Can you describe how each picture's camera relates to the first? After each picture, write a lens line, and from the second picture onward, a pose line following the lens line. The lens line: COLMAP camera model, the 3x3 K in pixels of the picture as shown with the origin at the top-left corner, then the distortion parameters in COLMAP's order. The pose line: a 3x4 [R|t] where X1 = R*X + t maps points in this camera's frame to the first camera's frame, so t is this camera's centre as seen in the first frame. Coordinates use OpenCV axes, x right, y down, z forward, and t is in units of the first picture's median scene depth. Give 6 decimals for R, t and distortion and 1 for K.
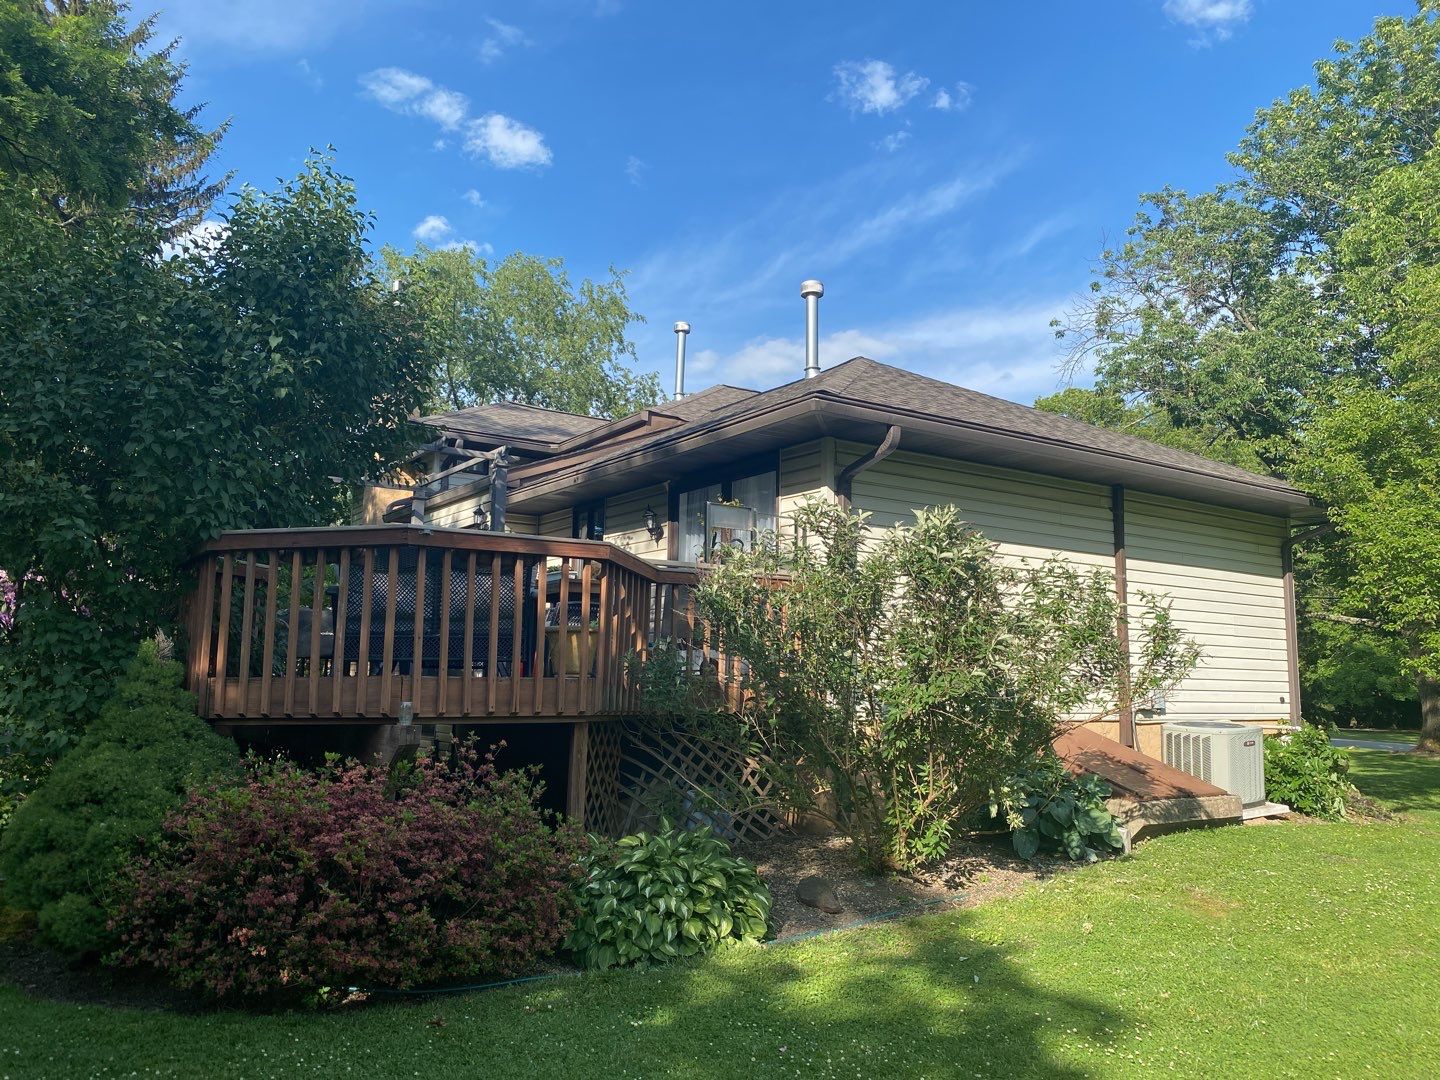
lens RADIAL K [[1166.3, 0, 727.1], [0, 1166.3, 540.9], [0, 0, 1]] dist [0.019853, -0.013143]
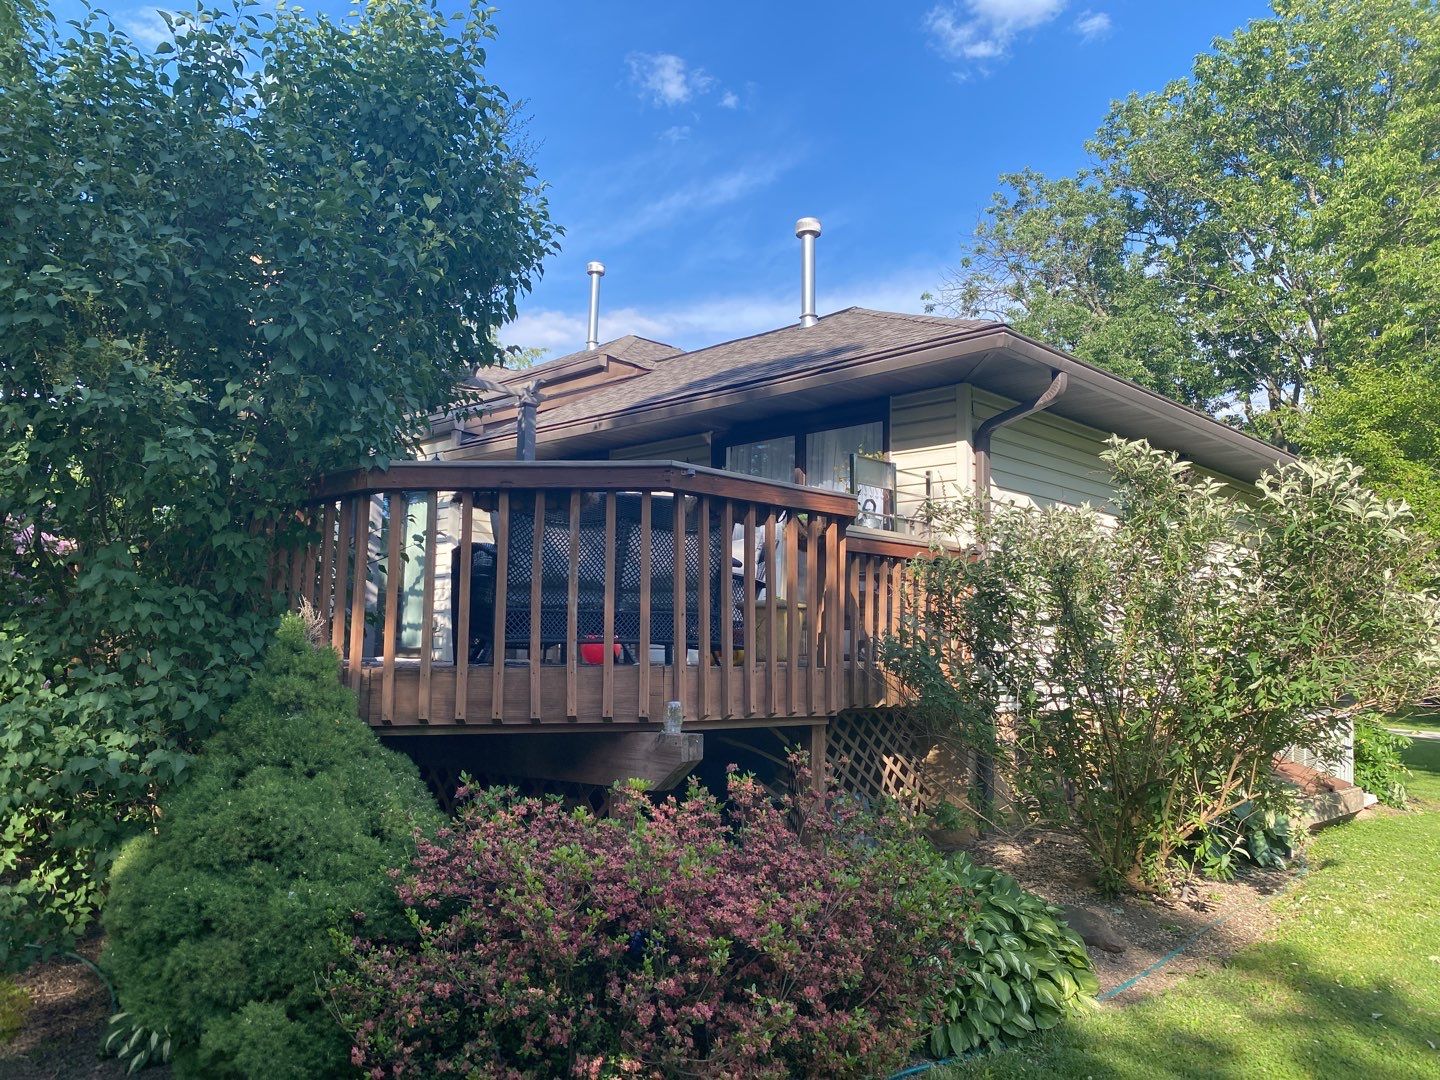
lens RADIAL K [[1166.3, 0, 714.6], [0, 1166.3, 543.2], [0, 0, 1]] dist [0.019853, -0.013143]
pose [[0.979013, 0.021299, 0.202679, -0.347357], [-0.026295, 0.999412, 0.021991, 0.018879], [-0.202092, -0.026858, 0.978998, 0.247102]]
